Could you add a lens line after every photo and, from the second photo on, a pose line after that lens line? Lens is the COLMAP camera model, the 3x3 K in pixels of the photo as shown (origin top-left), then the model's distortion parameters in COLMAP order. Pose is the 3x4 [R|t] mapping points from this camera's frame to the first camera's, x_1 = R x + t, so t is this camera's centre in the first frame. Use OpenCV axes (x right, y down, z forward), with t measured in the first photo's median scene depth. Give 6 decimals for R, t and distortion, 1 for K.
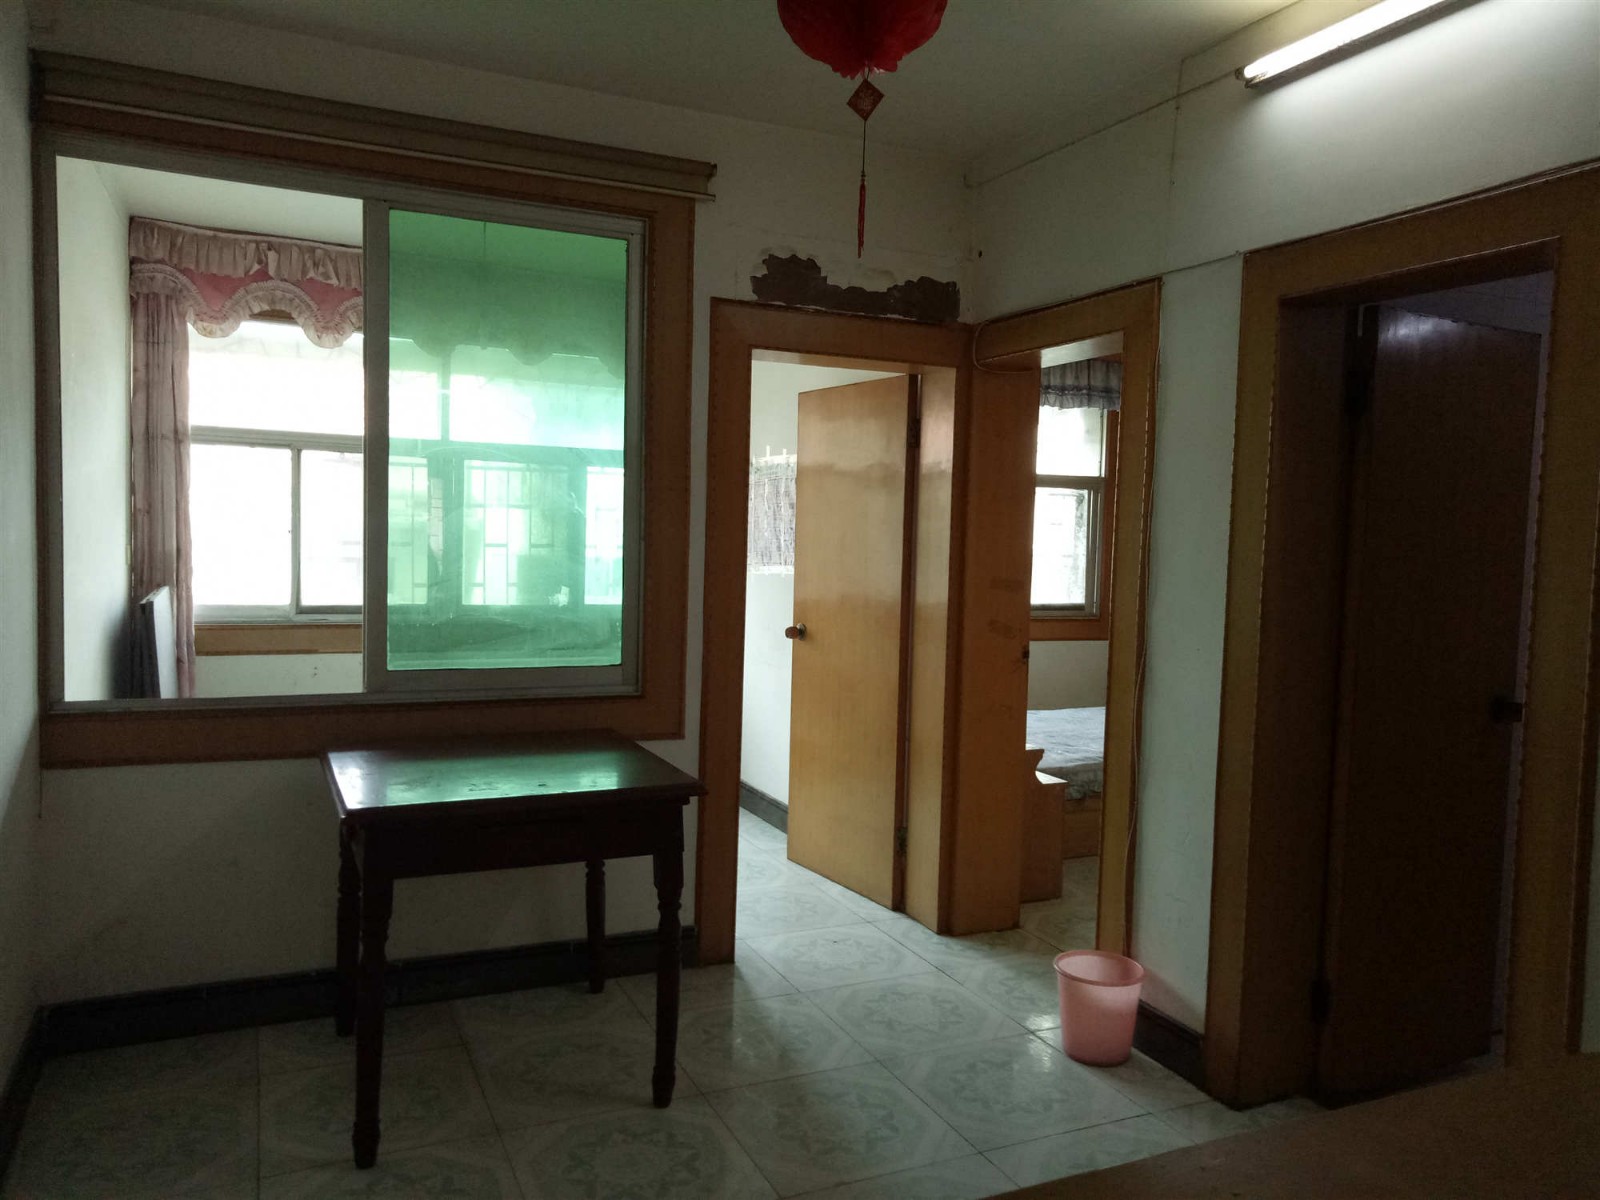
lens RADIAL K [[1183.8, 0, 809.7], [0, 1183.8, 598.3], [0, 0, 1]] dist [0.023433, -0.003602]
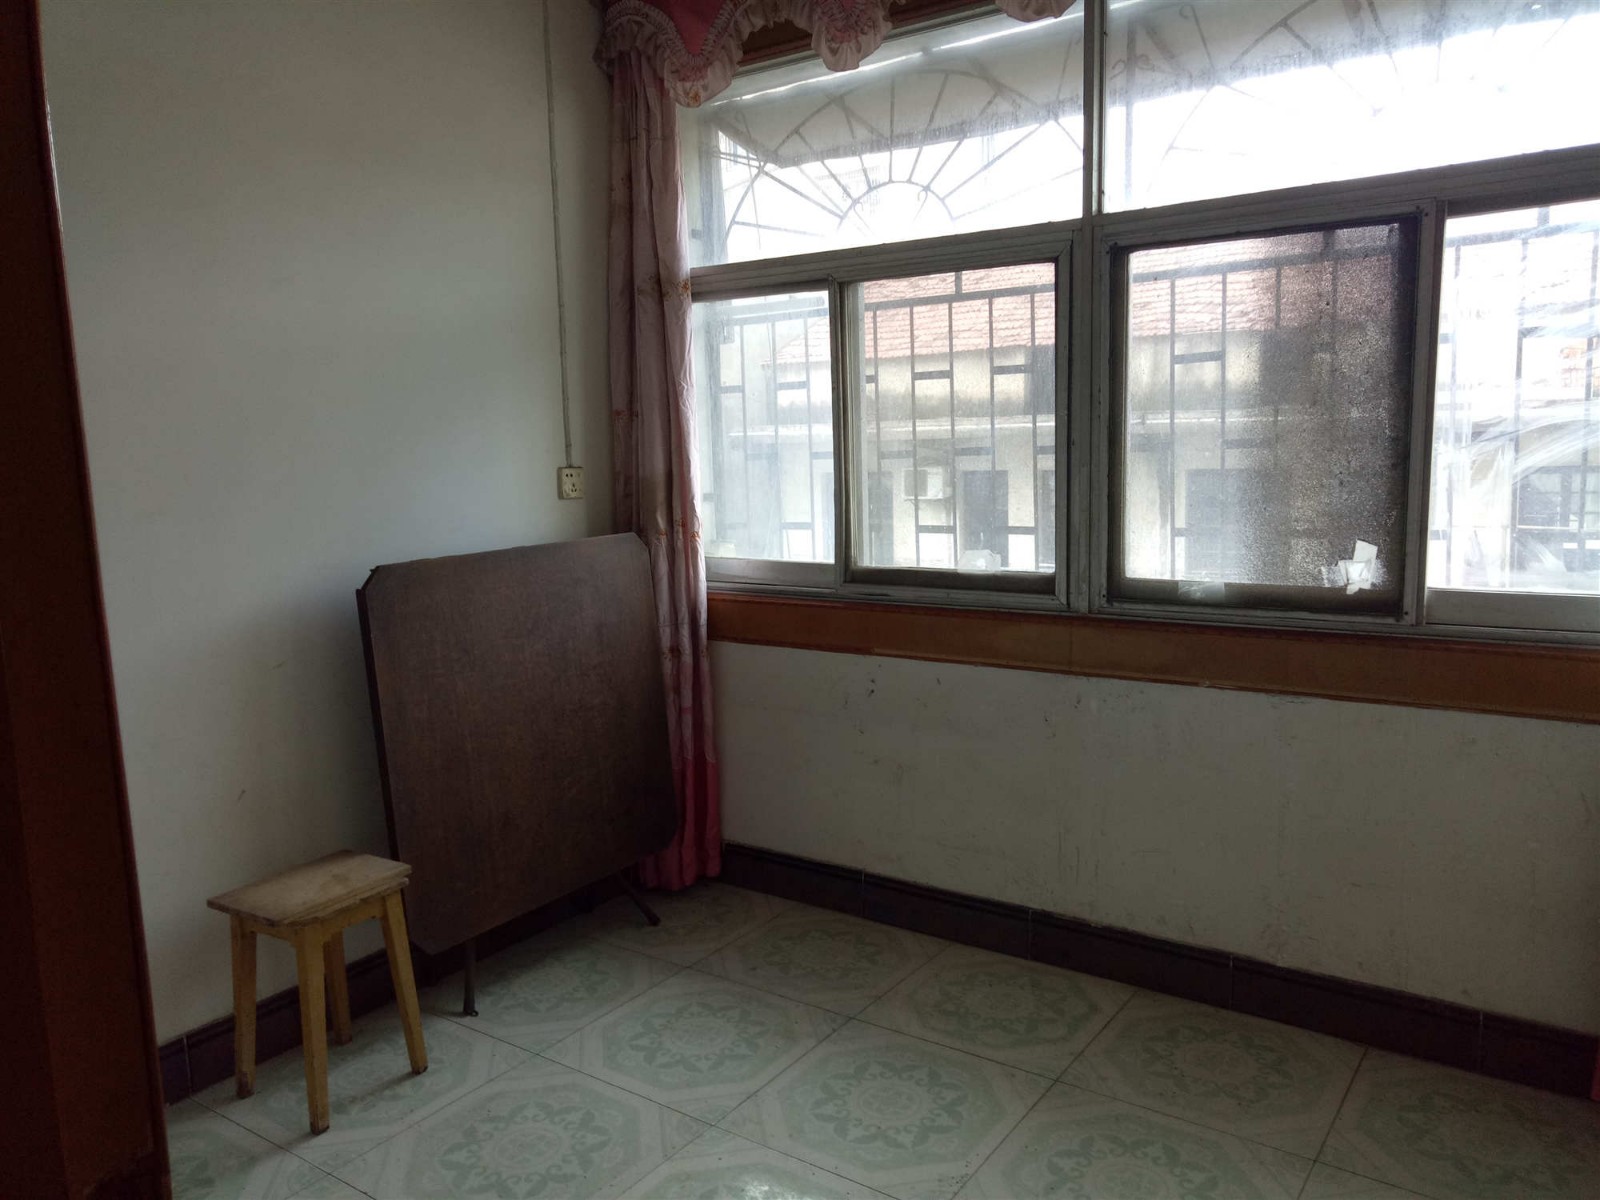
lens RADIAL K [[1183.8, 0, 771.6], [0, 1183.8, 601.9], [0, 0, 1]] dist [0.023433, -0.003602]
pose [[0.476028, 0.079770, -0.875805, 0.066070], [-0.006585, 0.996173, 0.087154, -0.036018], [0.879406, -0.035720, 0.474731, 1.011514]]
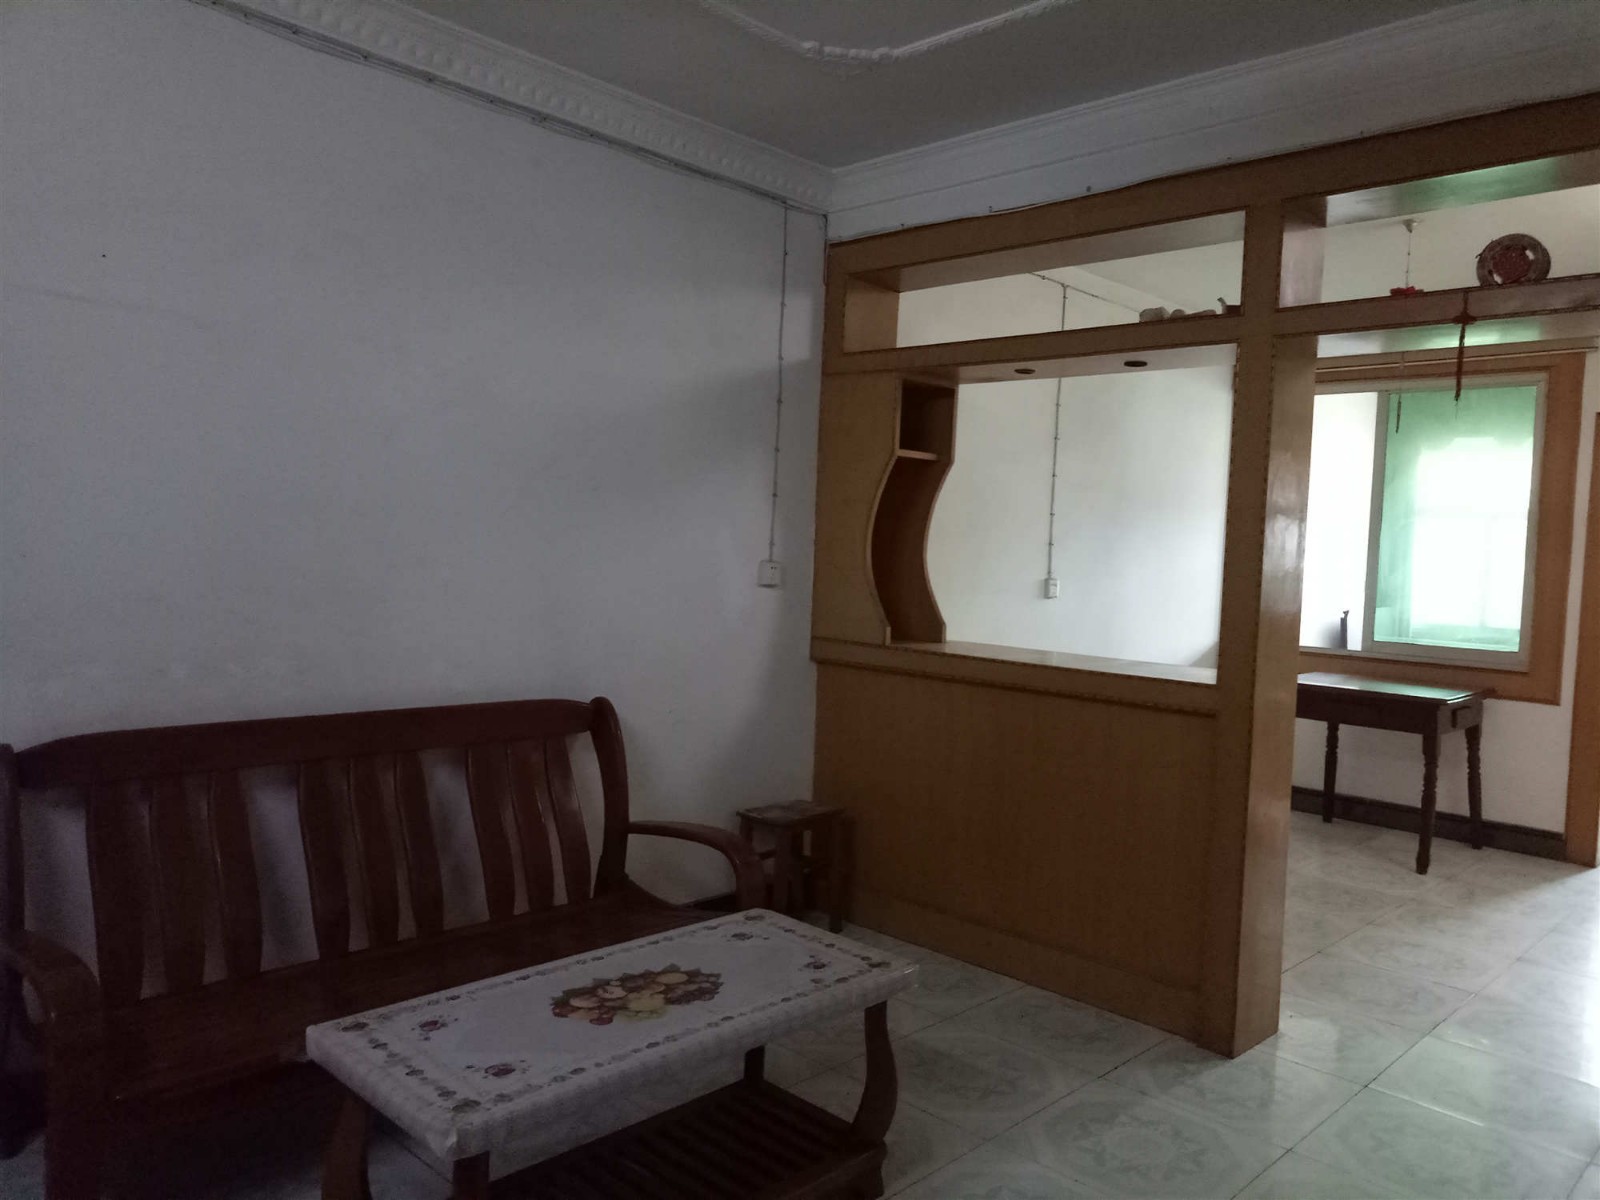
lens RADIAL K [[1183.8, 0, 803.2], [0, 1183.8, 603.6], [0, 0, 1]] dist [0.023433, -0.003602]
pose [[0.352126, 0.033752, -0.935344, 0.921620], [-0.082764, 0.996558, 0.004803, 0.057938], [0.932286, 0.075722, 0.353707, -0.423533]]
